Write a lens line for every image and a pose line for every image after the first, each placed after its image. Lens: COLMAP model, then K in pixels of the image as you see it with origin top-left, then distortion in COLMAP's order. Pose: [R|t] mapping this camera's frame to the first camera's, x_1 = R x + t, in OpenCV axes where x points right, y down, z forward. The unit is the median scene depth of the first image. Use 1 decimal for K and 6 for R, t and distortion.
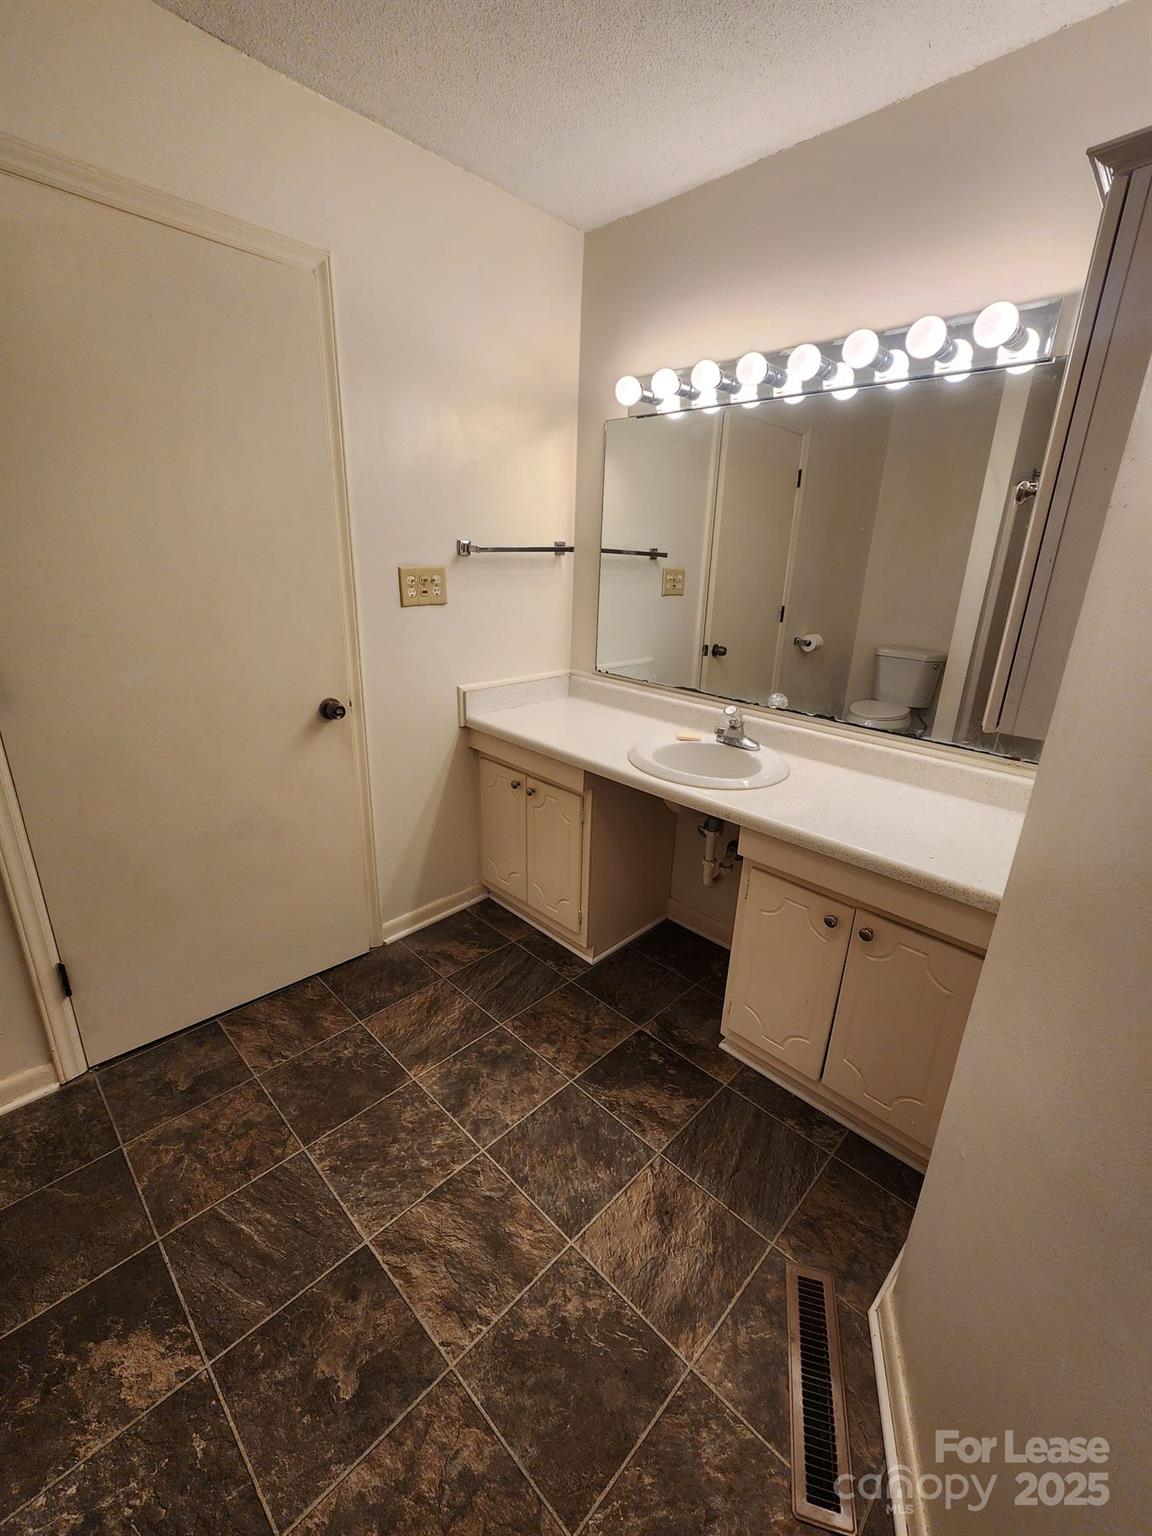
lens RADIAL K [[629.9, 0, 574.3], [0, 629.9, 759.6], [0, 0, 1]] dist [0.001851, -0.003251]
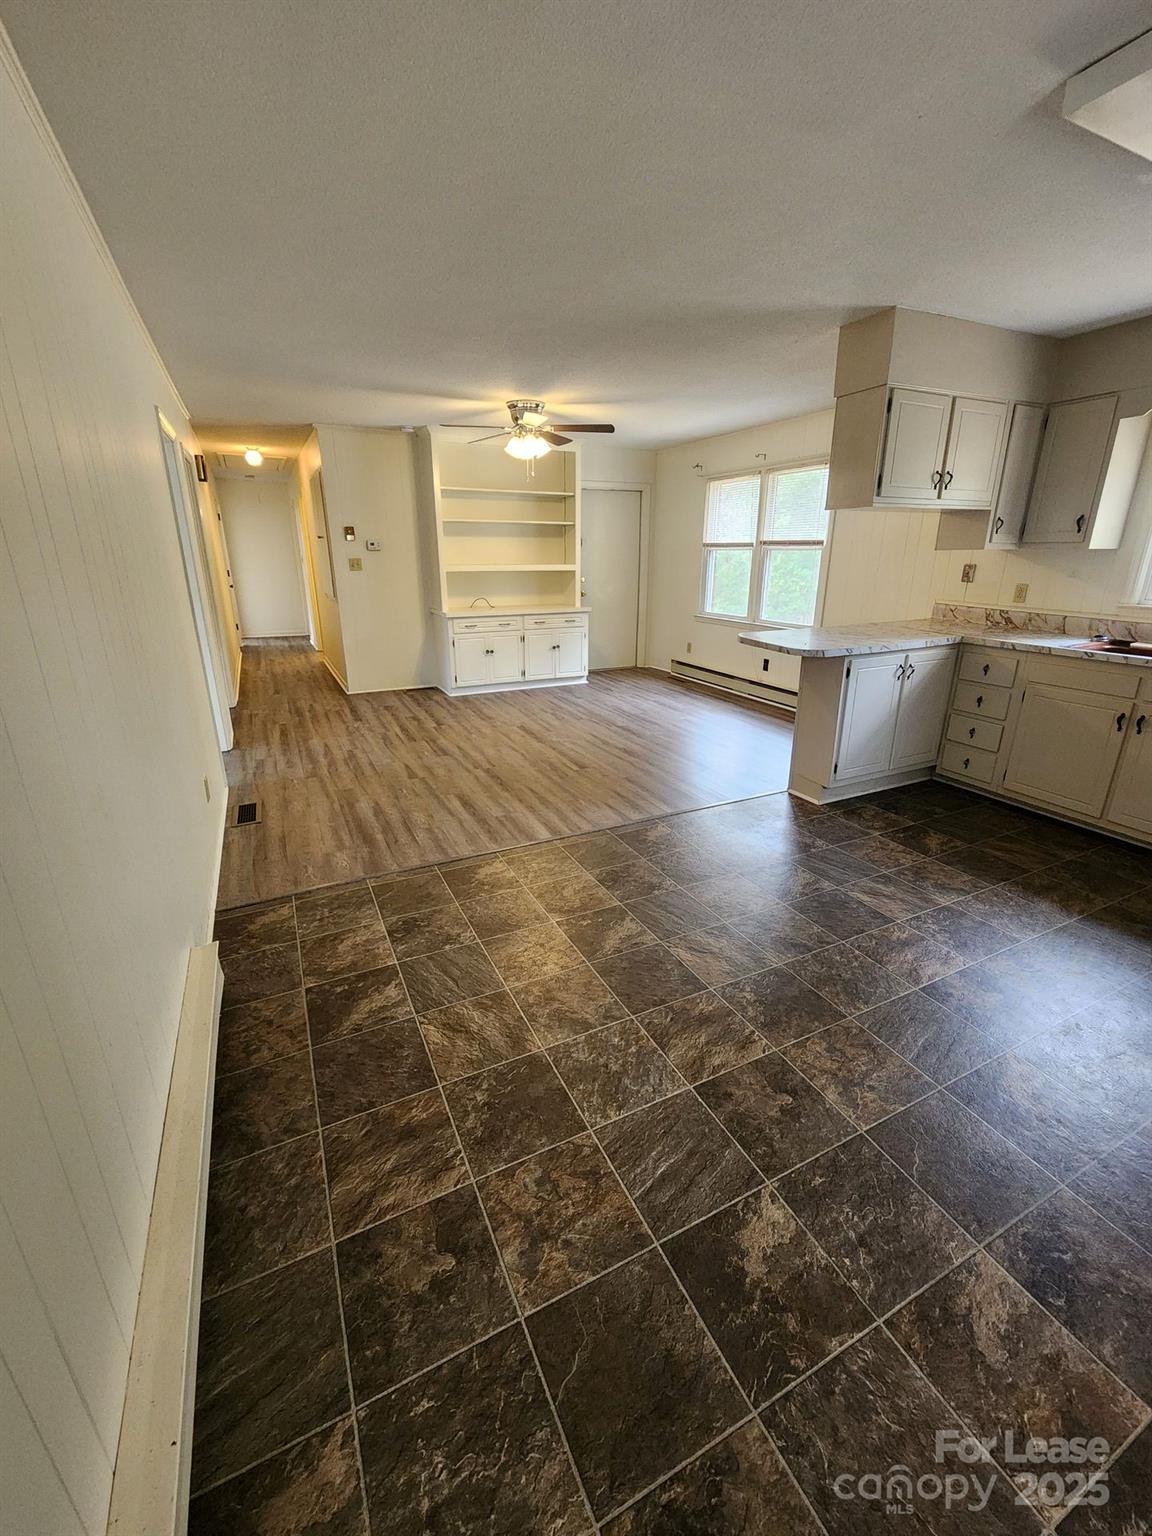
lens RADIAL K [[629.9, 0, 581.6], [0, 629.9, 765.7], [0, 0, 1]] dist [0.001851, -0.003251]
pose [[0.334813, -0.334957, 0.880741, -1.423575], [0.312284, 0.921307, 0.231670, -0.222910], [-0.889032, 0.197475, 0.413068, 0.580188]]
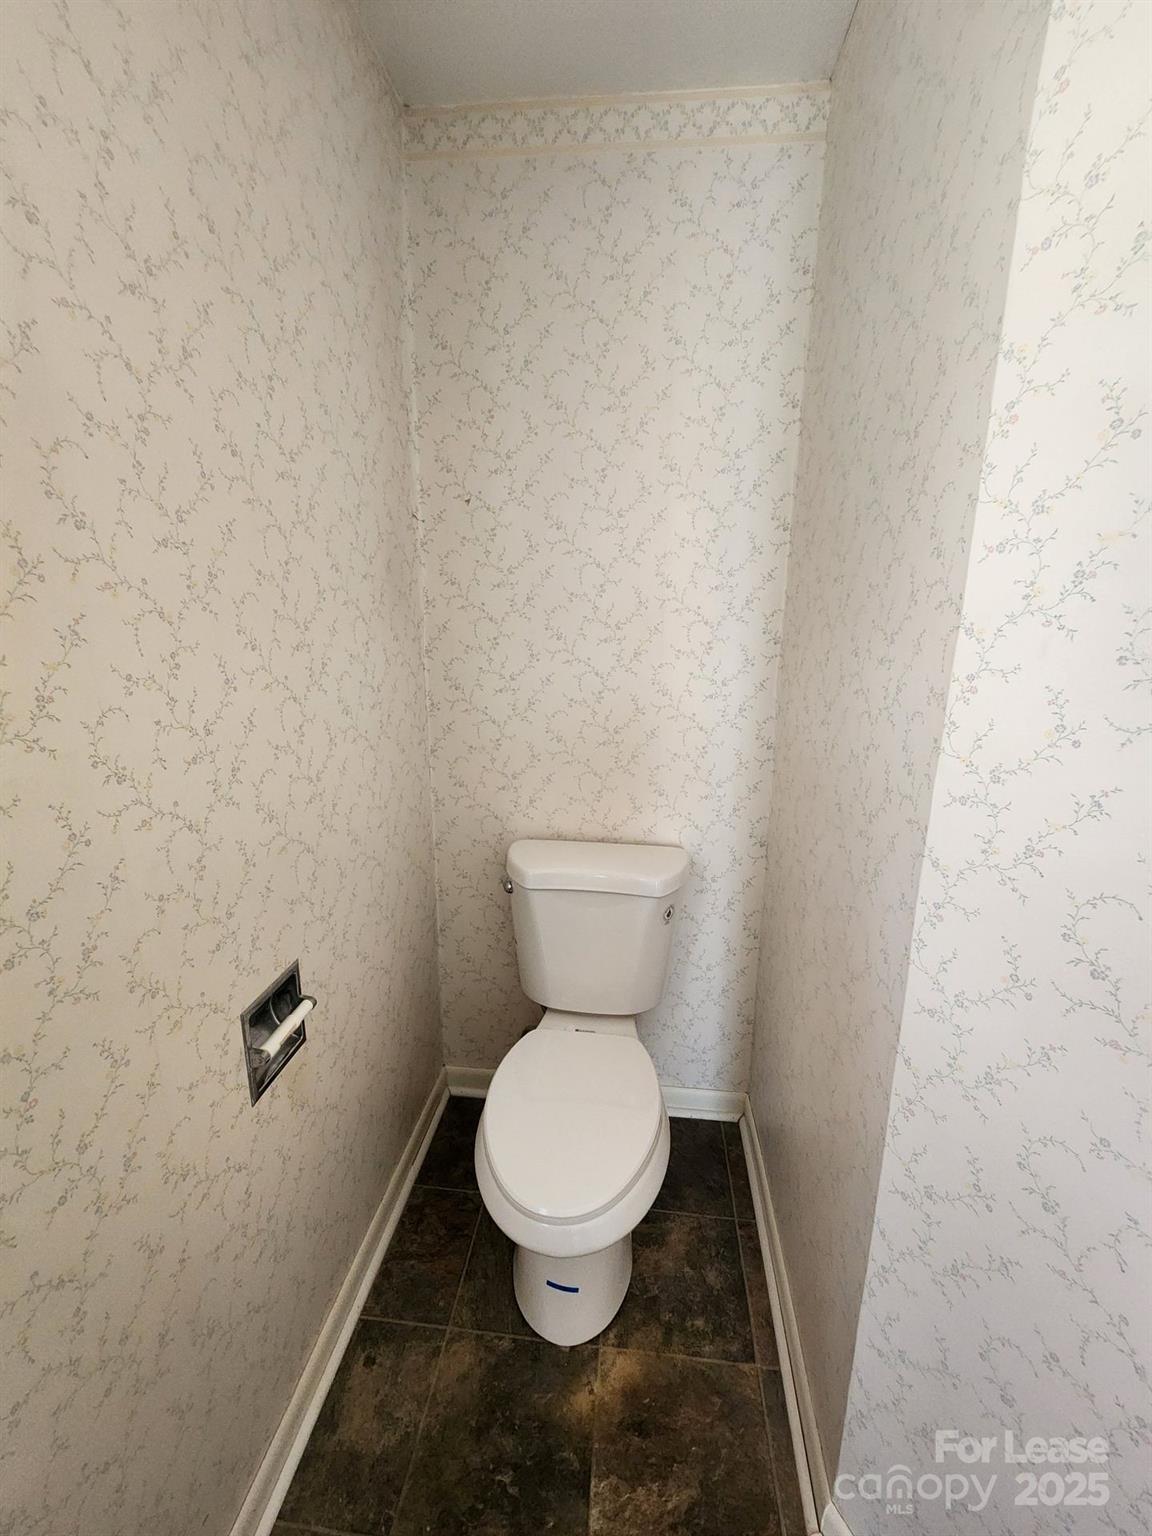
lens RADIAL K [[629.9, 0, 578.4], [0, 629.9, 771.7], [0, 0, 1]] dist [0.001851, -0.003251]
pose [[-0.781546, 0.091718, -0.617069, -0.134330], [-0.244071, 0.865337, 0.437746, -0.193361], [0.574121, 0.492727, -0.653915, 0.594790]]
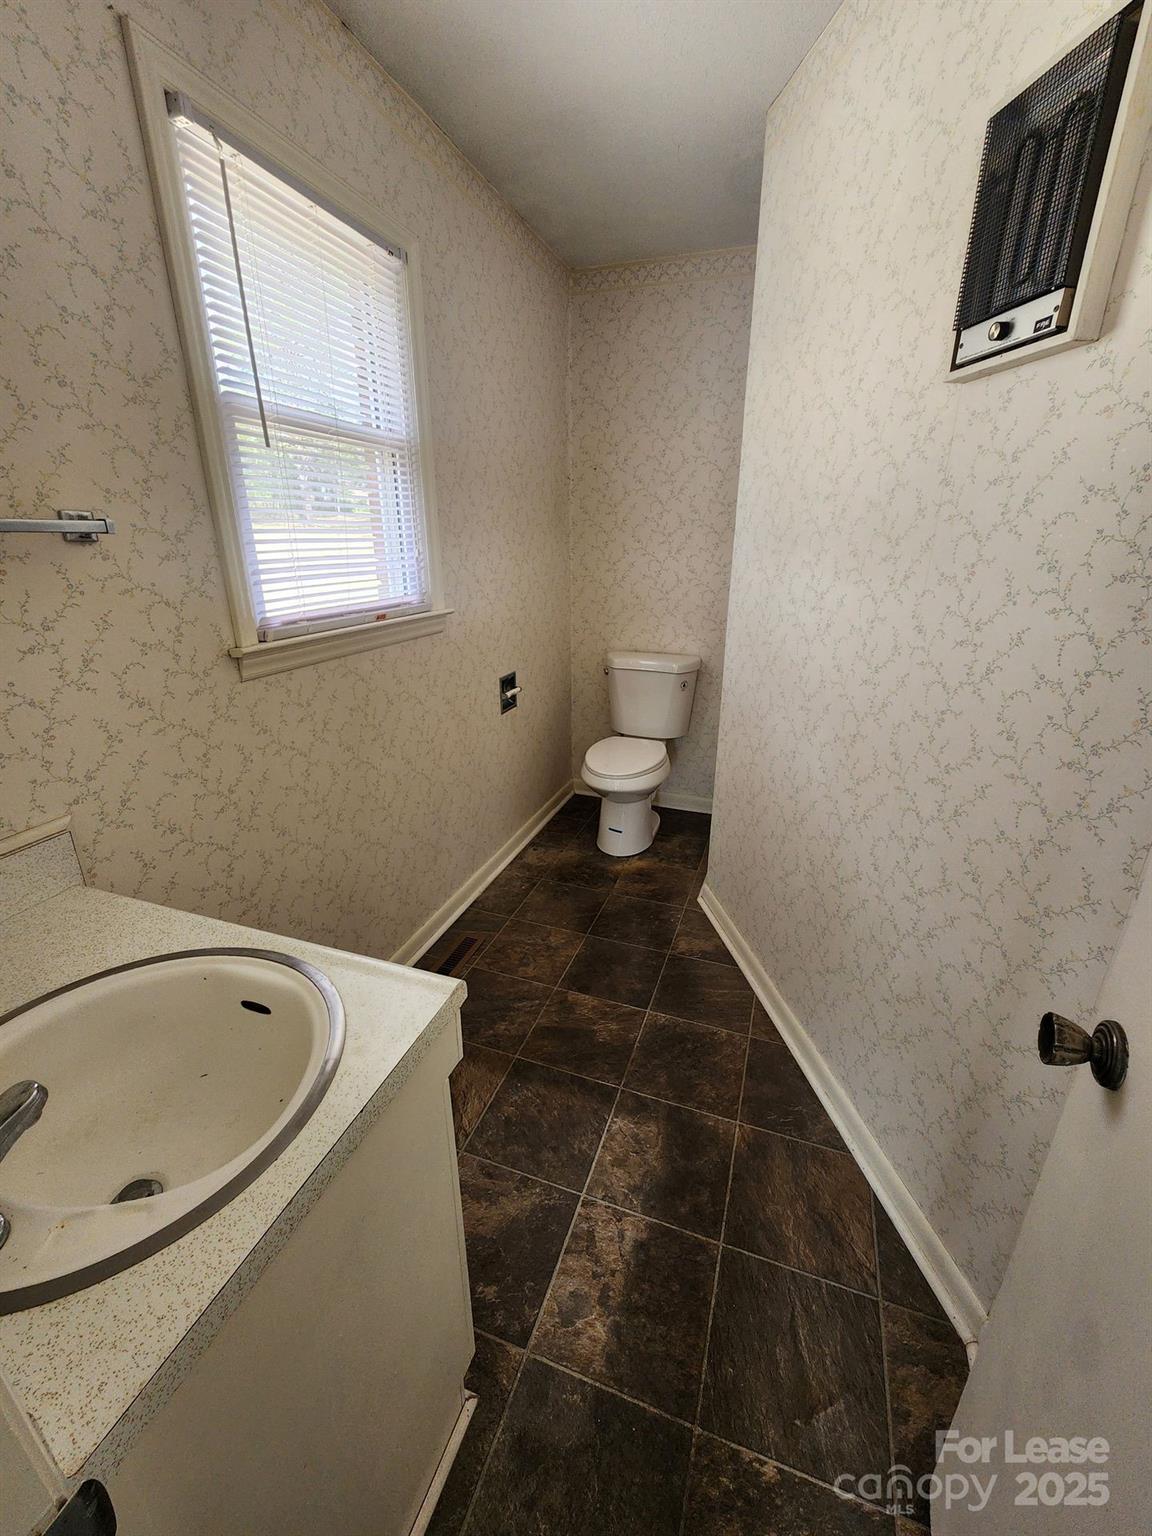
lens RADIAL K [[629.9, 0, 578.2], [0, 629.9, 769.8], [0, 0, 1]] dist [0.001851, -0.003251]
pose [[-0.907053, 0.102825, -0.408266, 0.386215], [-0.173521, 0.792222, 0.585043, -0.546233], [0.383594, 0.601508, -0.700745, 1.757996]]
